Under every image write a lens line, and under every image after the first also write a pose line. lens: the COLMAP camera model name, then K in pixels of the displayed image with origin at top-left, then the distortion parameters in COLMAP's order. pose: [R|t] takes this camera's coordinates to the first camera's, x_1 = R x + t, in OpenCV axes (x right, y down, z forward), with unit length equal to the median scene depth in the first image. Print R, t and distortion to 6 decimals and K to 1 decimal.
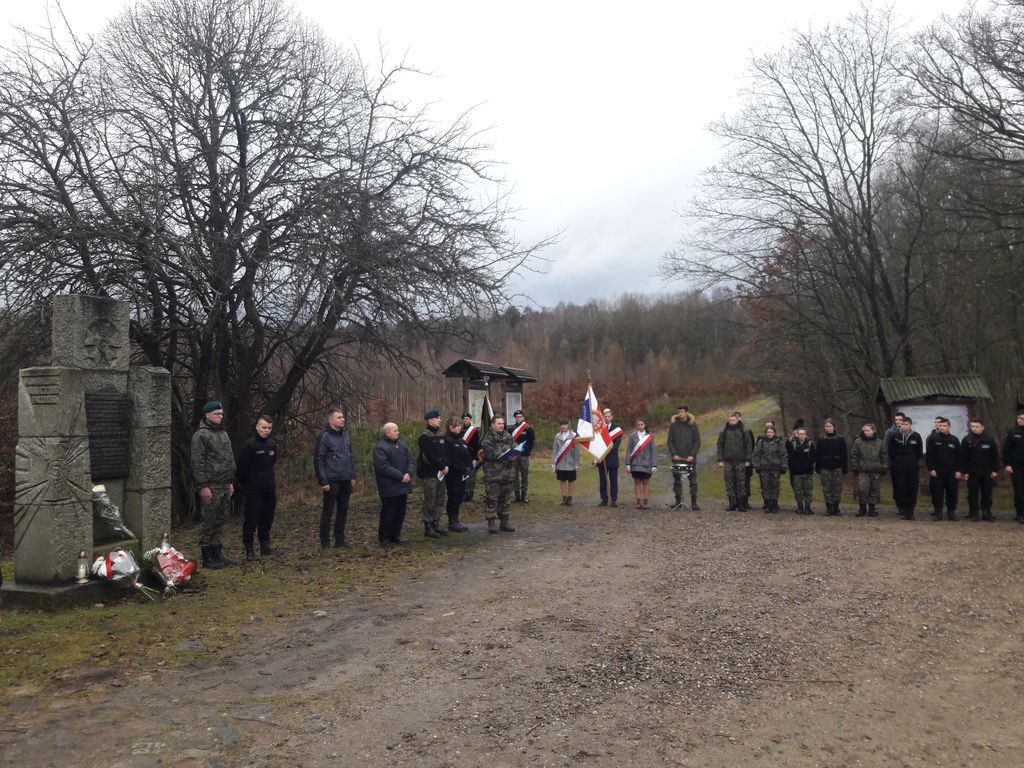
lens RADIAL K [[848.9, 0, 507.6], [0, 848.9, 380.5], [0, 0, 1]] dist [0.065477, -0.141822]
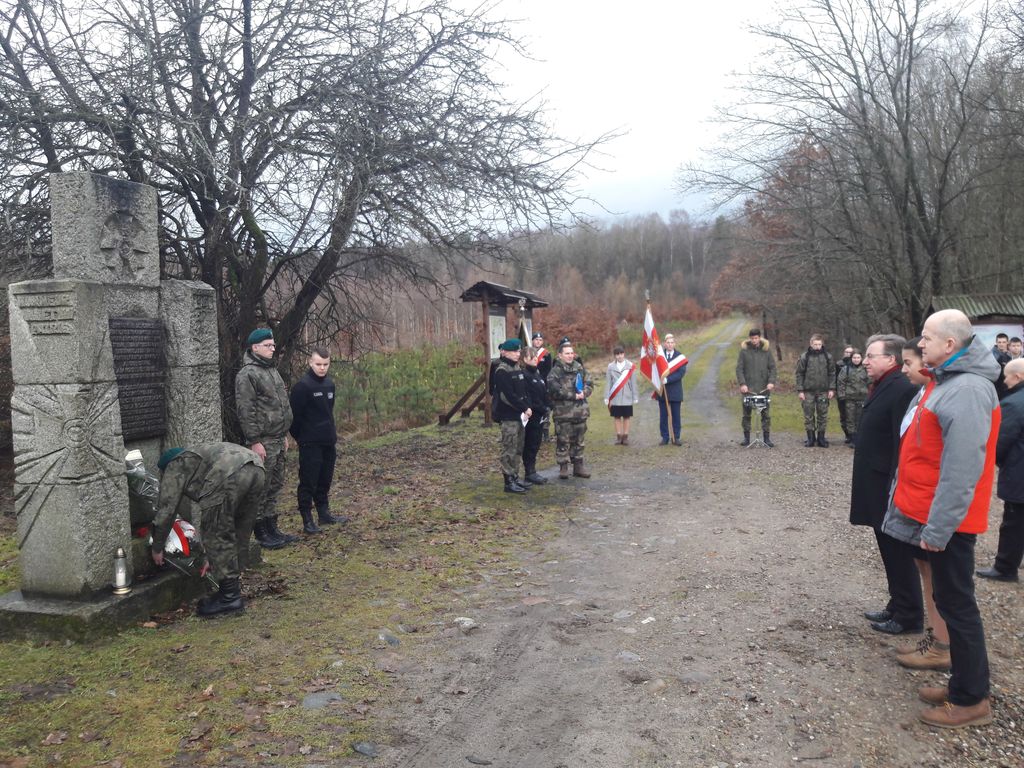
lens RADIAL K [[848.9, 0, 505.5], [0, 848.9, 383.3], [0, 0, 1]] dist [0.065477, -0.141822]
pose [[0.998135, -0.017775, 0.058398, -0.107249], [0.012598, 0.996054, 0.087846, 0.005208], [-0.059729, -0.086946, 0.994421, 0.146358]]
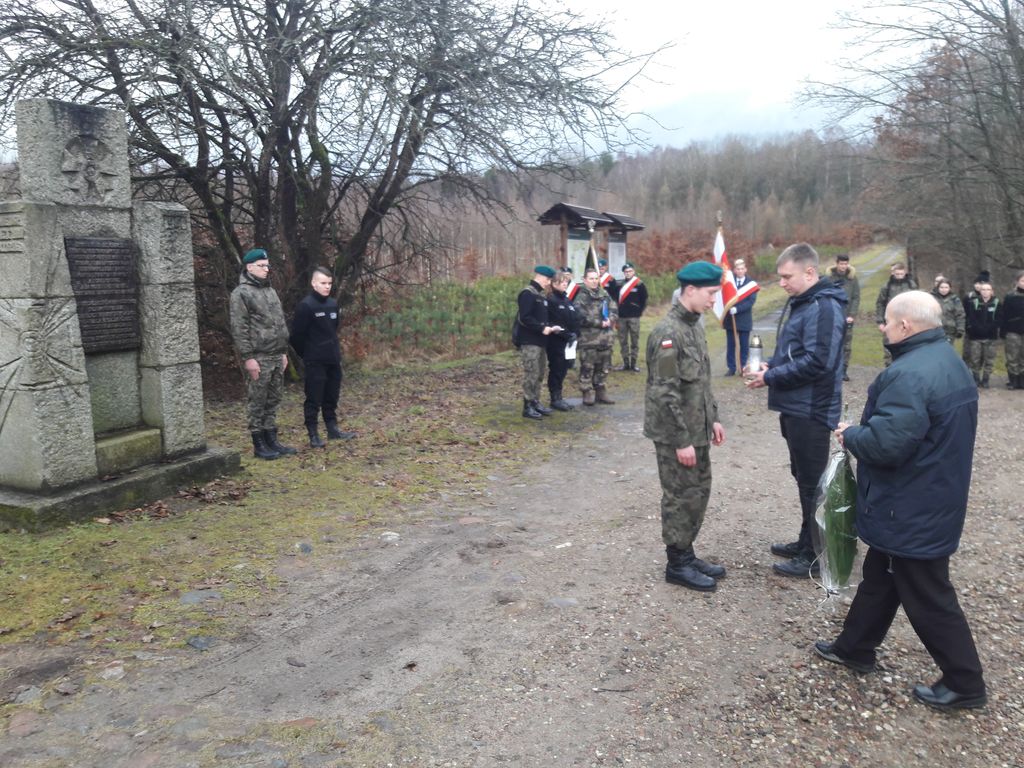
lens RADIAL K [[848.9, 0, 503.8], [0, 848.9, 389.1], [0, 0, 1]] dist [0.065477, -0.141822]
pose [[0.994136, 0.011937, -0.107480, -0.020607], [0.007640, 0.983651, 0.179920, 0.006677], [0.107871, -0.179687, 0.977792, 0.149070]]
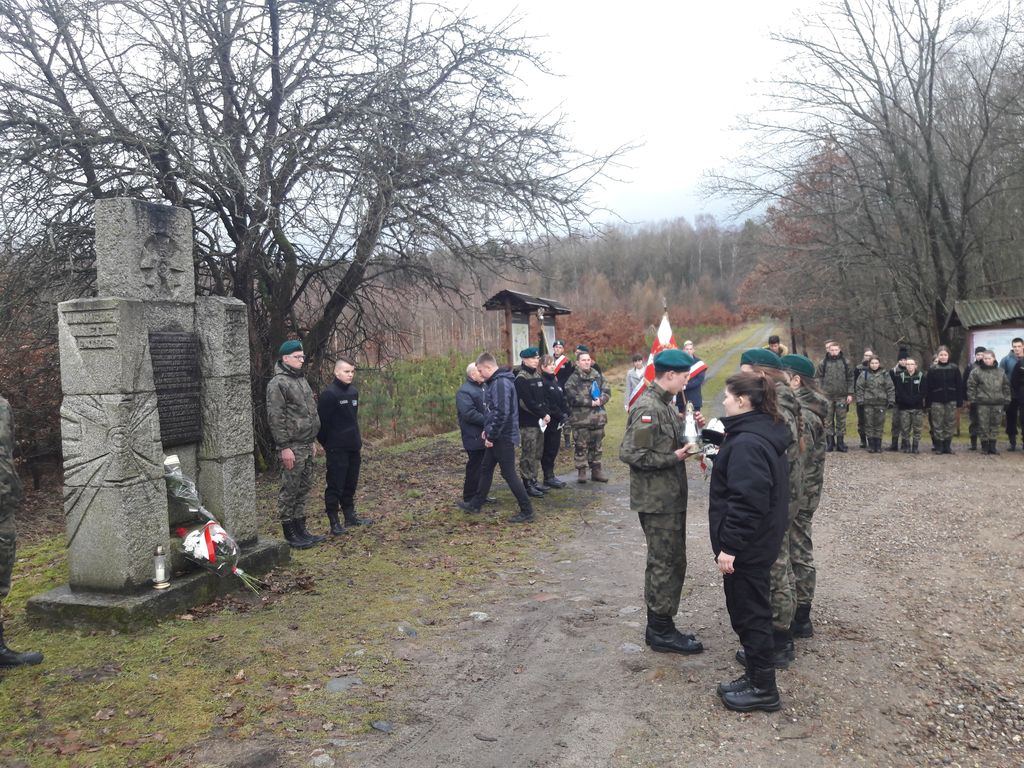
lens RADIAL K [[848.9, 0, 505.2], [0, 848.9, 385.1], [0, 0, 1]] dist [0.065477, -0.141822]
pose [[0.999435, -0.022656, 0.024822, -0.100990], [0.020538, 0.996379, 0.082508, 0.002426], [-0.026602, -0.081952, 0.996281, 0.124583]]
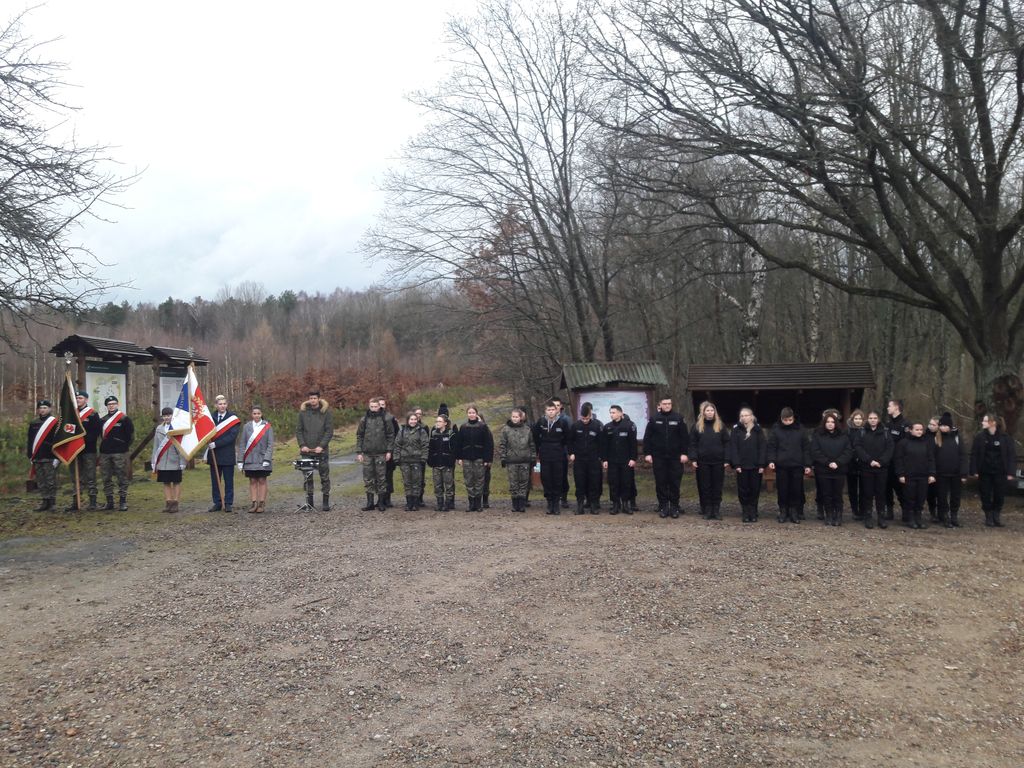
lens RADIAL K [[848.9, 0, 506.5], [0, 848.9, 366.7], [0, 0, 1]] dist [0.065477, -0.141822]
pose [[0.969709, 0.008541, 0.244114, 0.194127], [-0.007493, 0.999958, -0.005222, 0.009058], [-0.244148, 0.003234, 0.969733, 0.121140]]
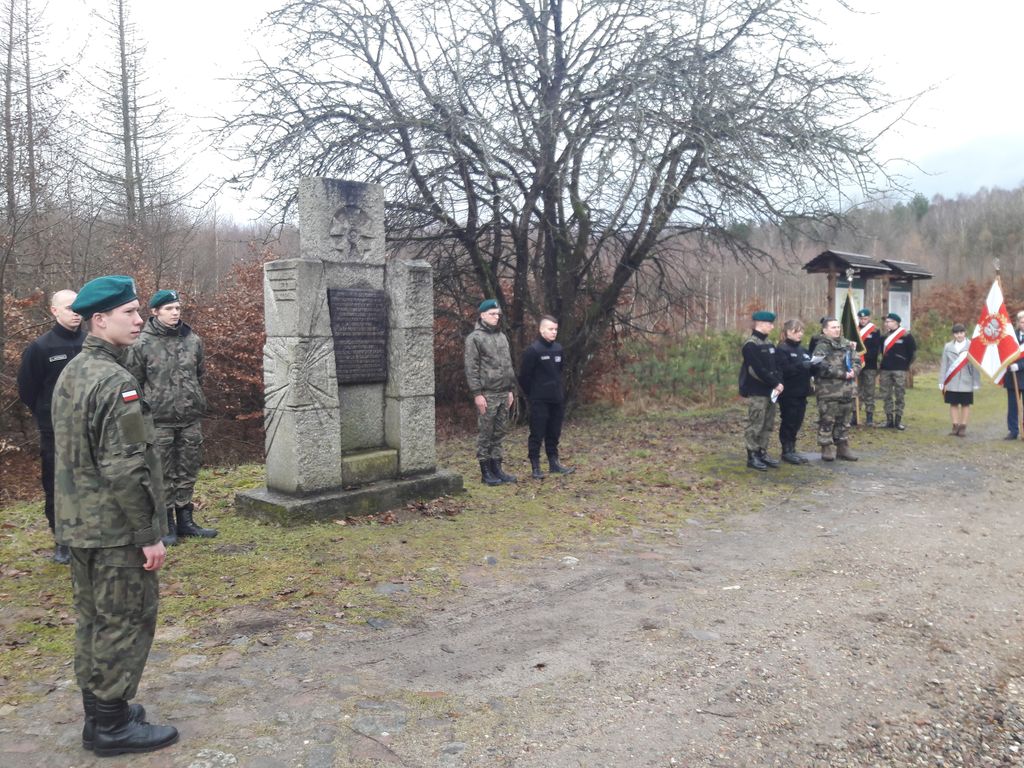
lens RADIAL K [[848.9, 0, 502.5], [0, 848.9, 383.7], [0, 0, 1]] dist [0.065477, -0.141822]
pose [[0.902591, 0.039735, -0.428662, 0.028873], [0.010213, 0.993475, 0.113594, 0.006972], [0.430378, -0.106907, 0.896295, 0.130384]]
